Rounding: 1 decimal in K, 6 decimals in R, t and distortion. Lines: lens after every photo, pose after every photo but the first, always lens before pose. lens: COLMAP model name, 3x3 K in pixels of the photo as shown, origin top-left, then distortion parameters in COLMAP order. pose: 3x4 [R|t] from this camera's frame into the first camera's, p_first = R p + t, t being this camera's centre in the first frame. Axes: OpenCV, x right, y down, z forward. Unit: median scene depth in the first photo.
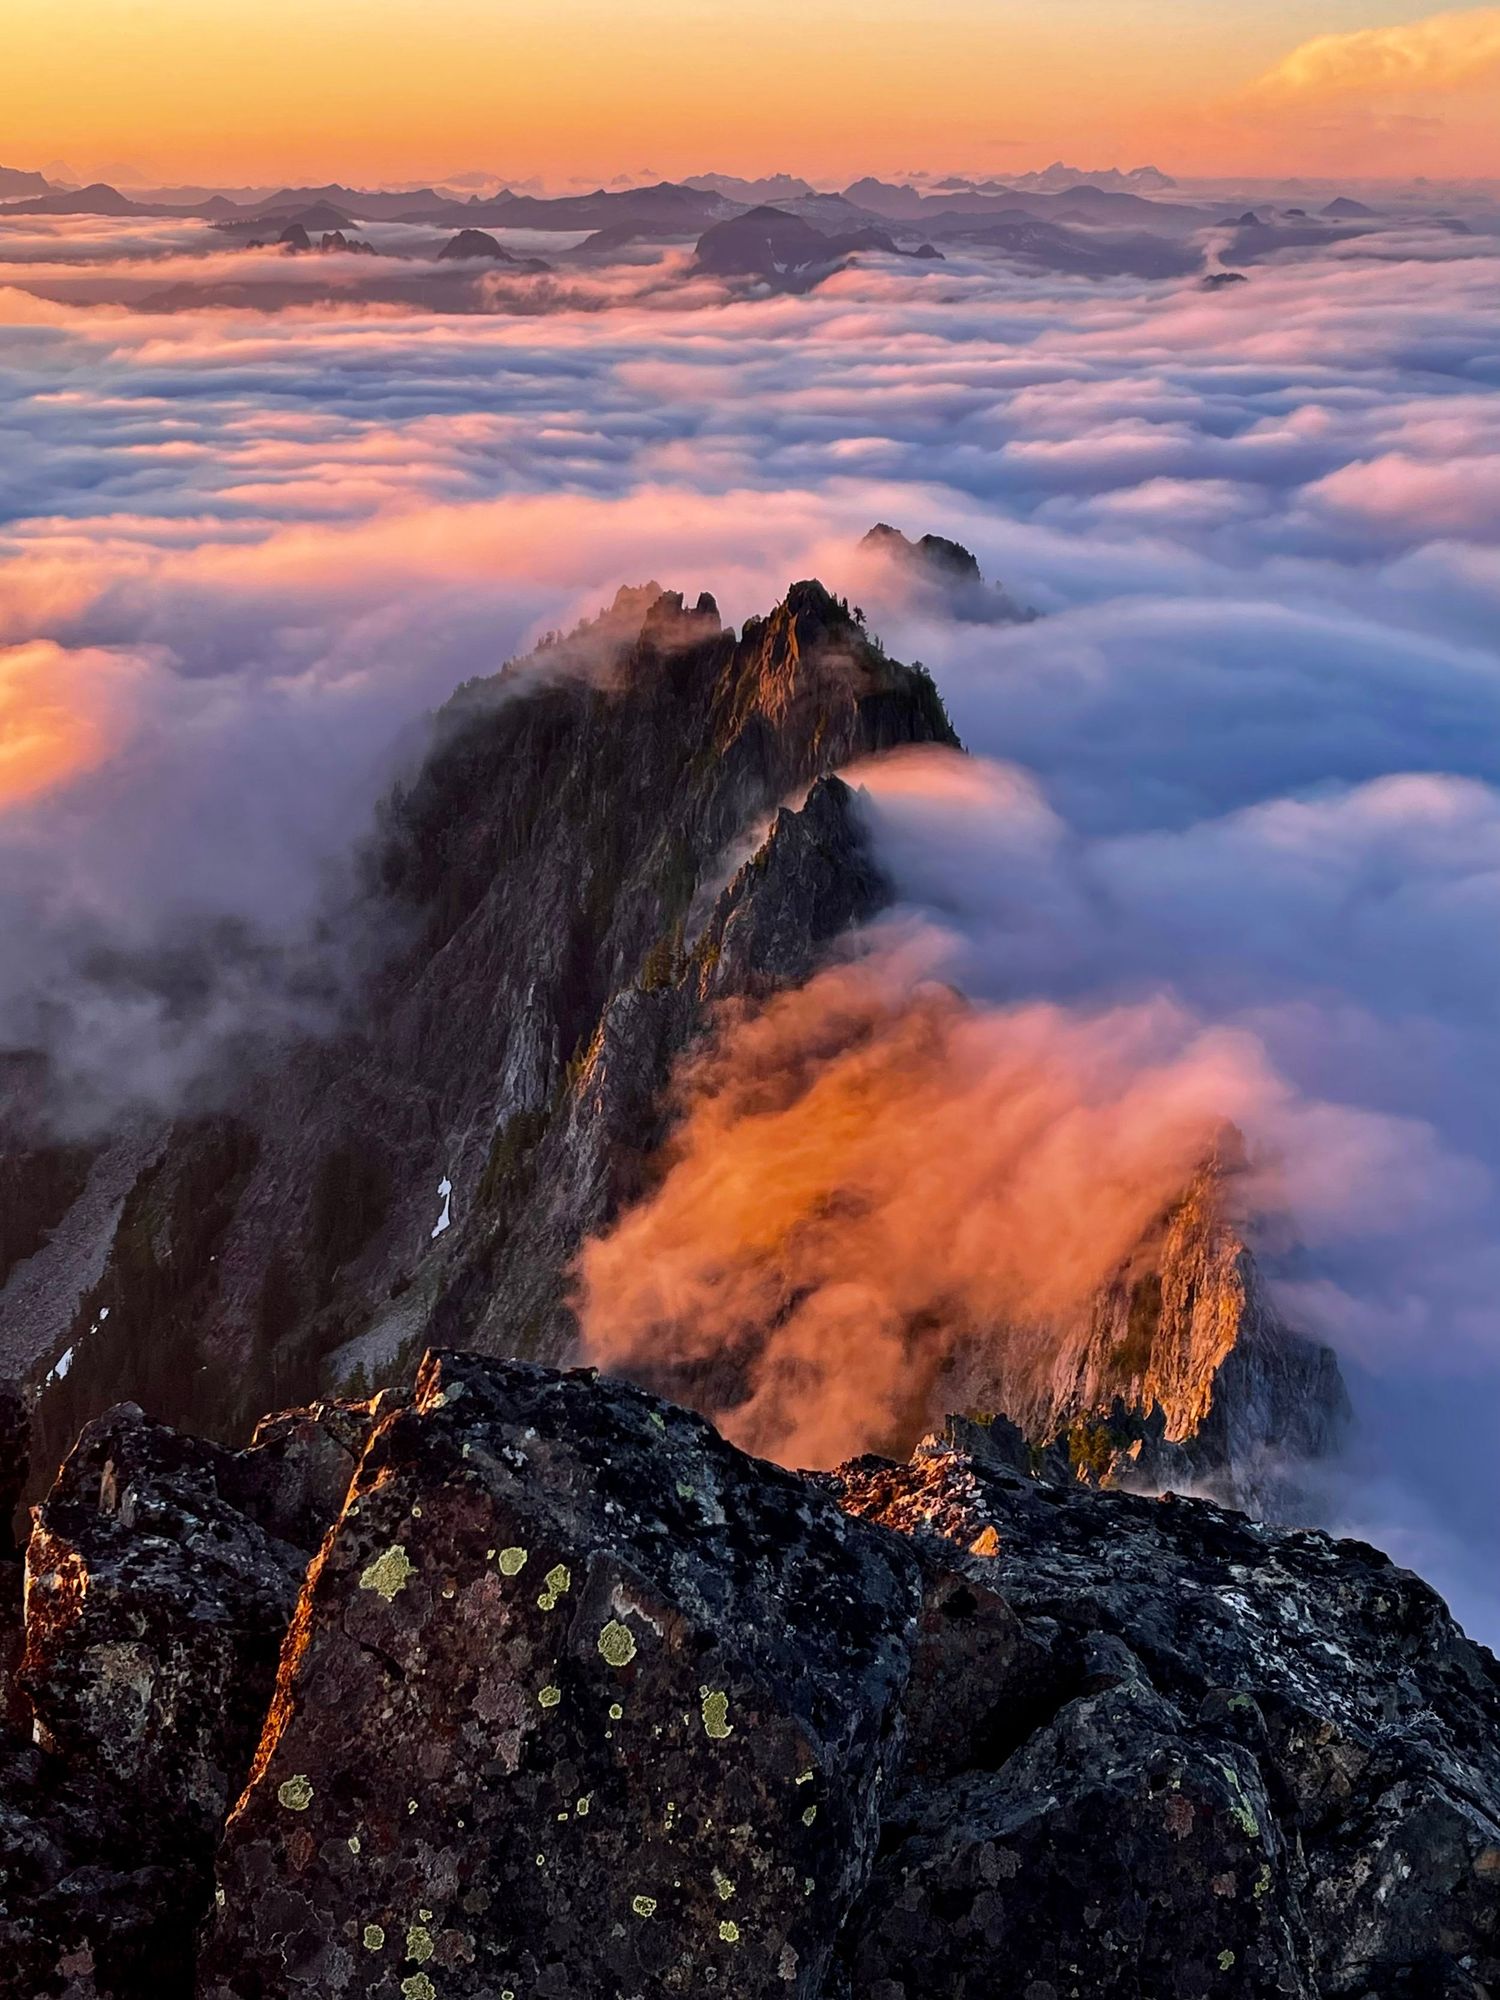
lens RADIAL K [[2539.3, 0, 757.9], [0, 2539.3, 1003.8], [0, 0, 1]] dist [0.031768, 0.000000]
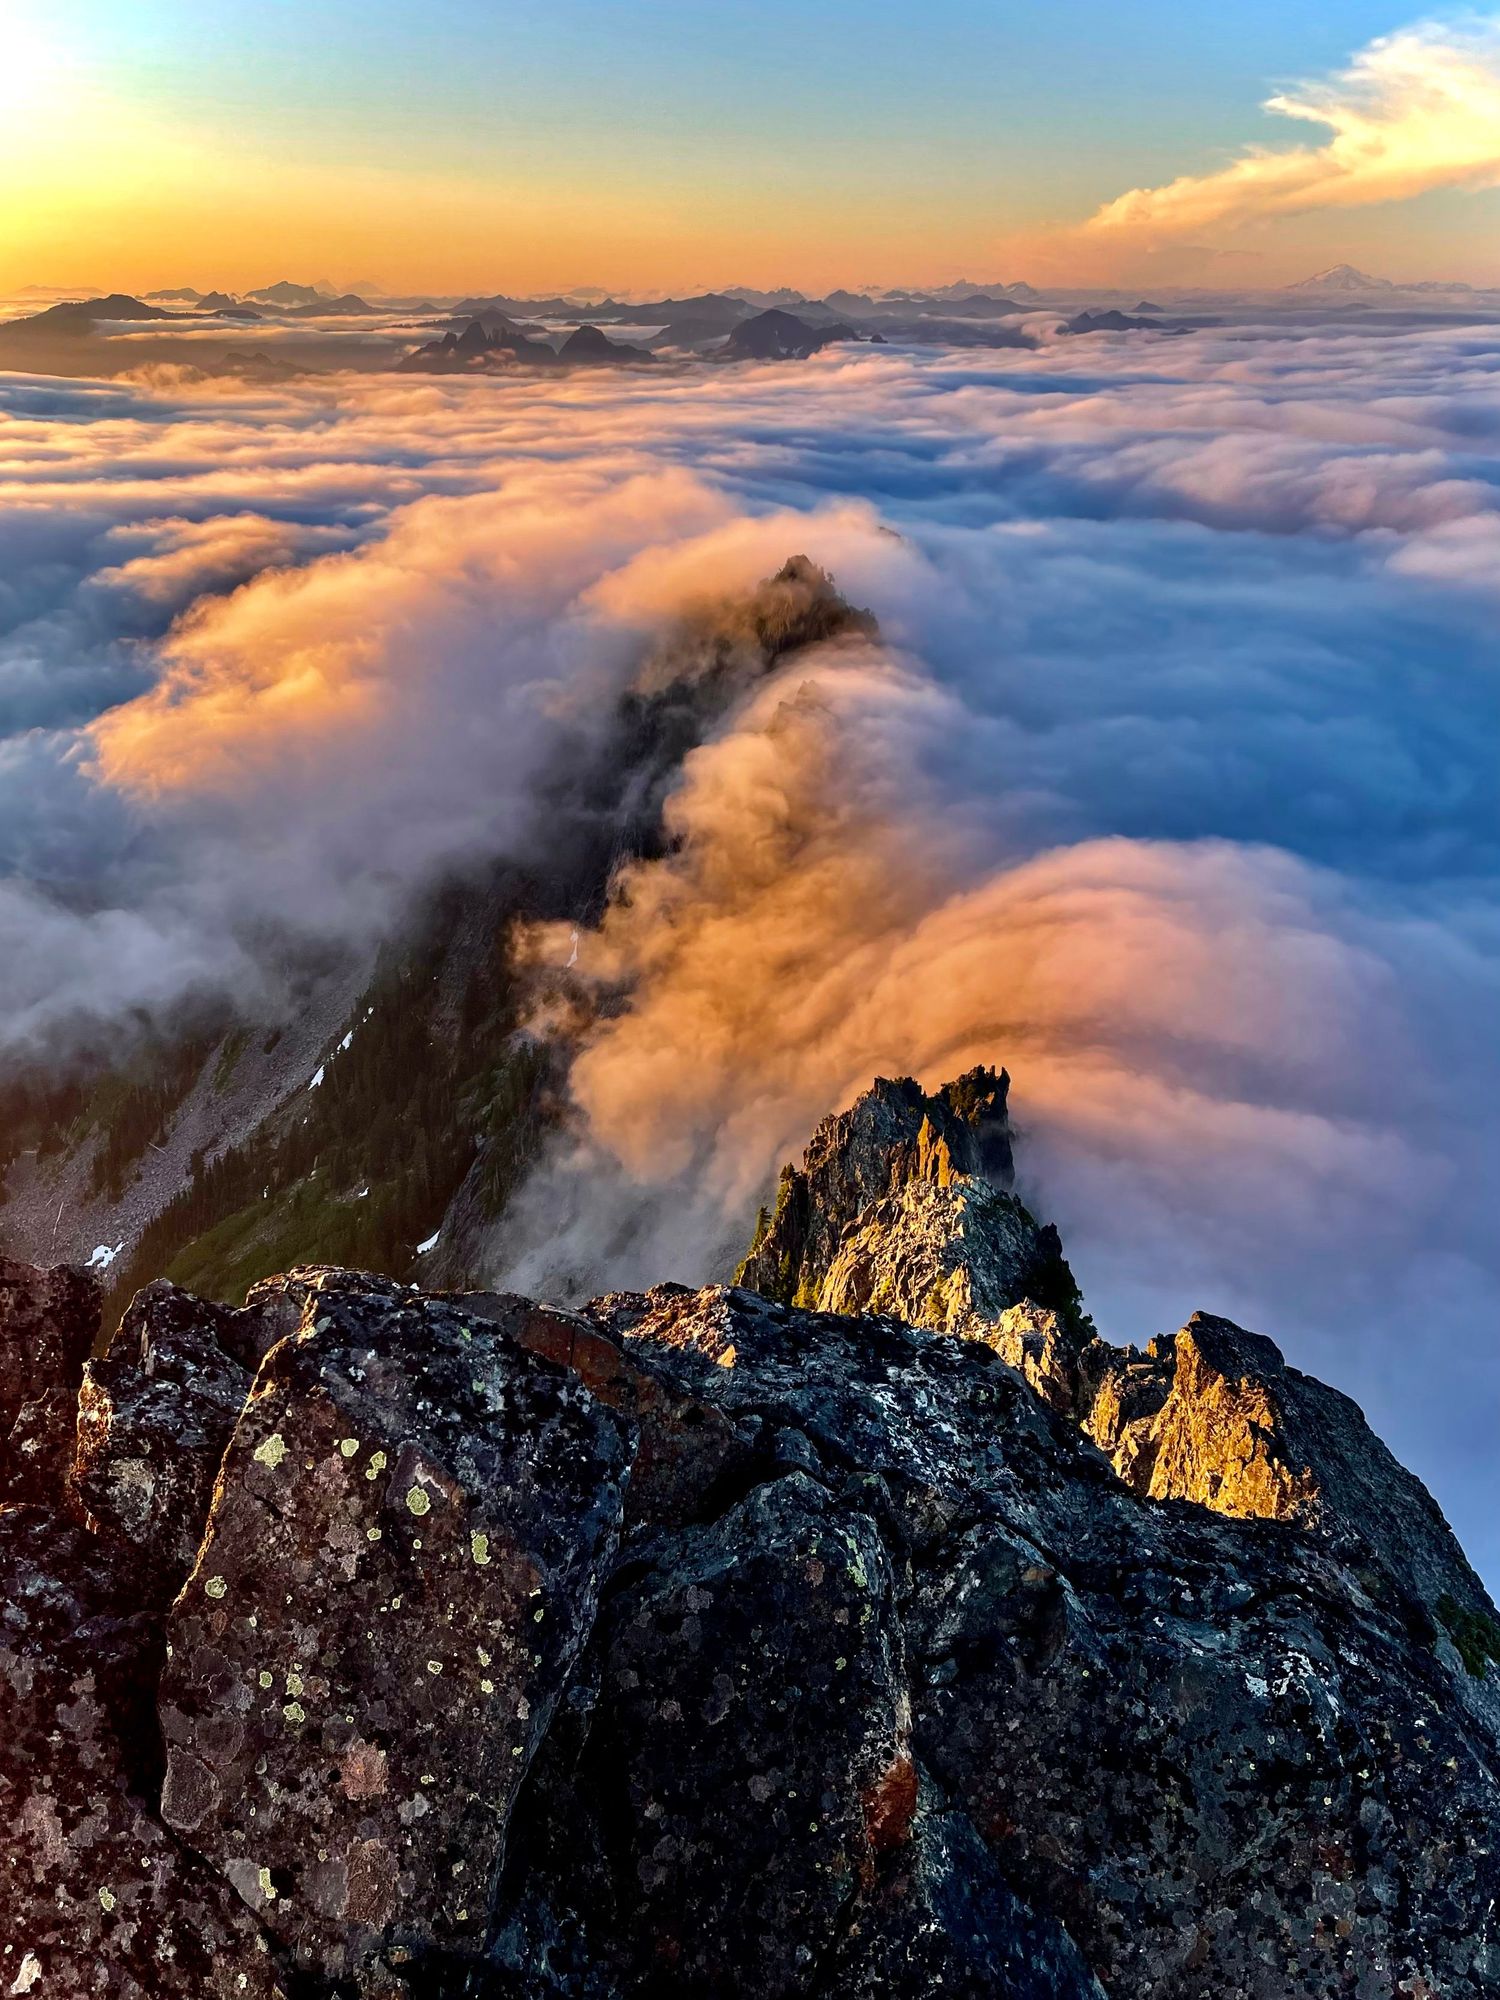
lens RADIAL K [[1539.9, 0, 745.0], [0, 1539.9, 989.4], [0, 0, 1]] dist [0.045049, -0.016963]
pose [[0.999729, 0.006885, -0.022236, 0.141205], [-0.004266, 0.993269, 0.115752, -0.144131], [0.022884, -0.115626, 0.993029, 0.100185]]
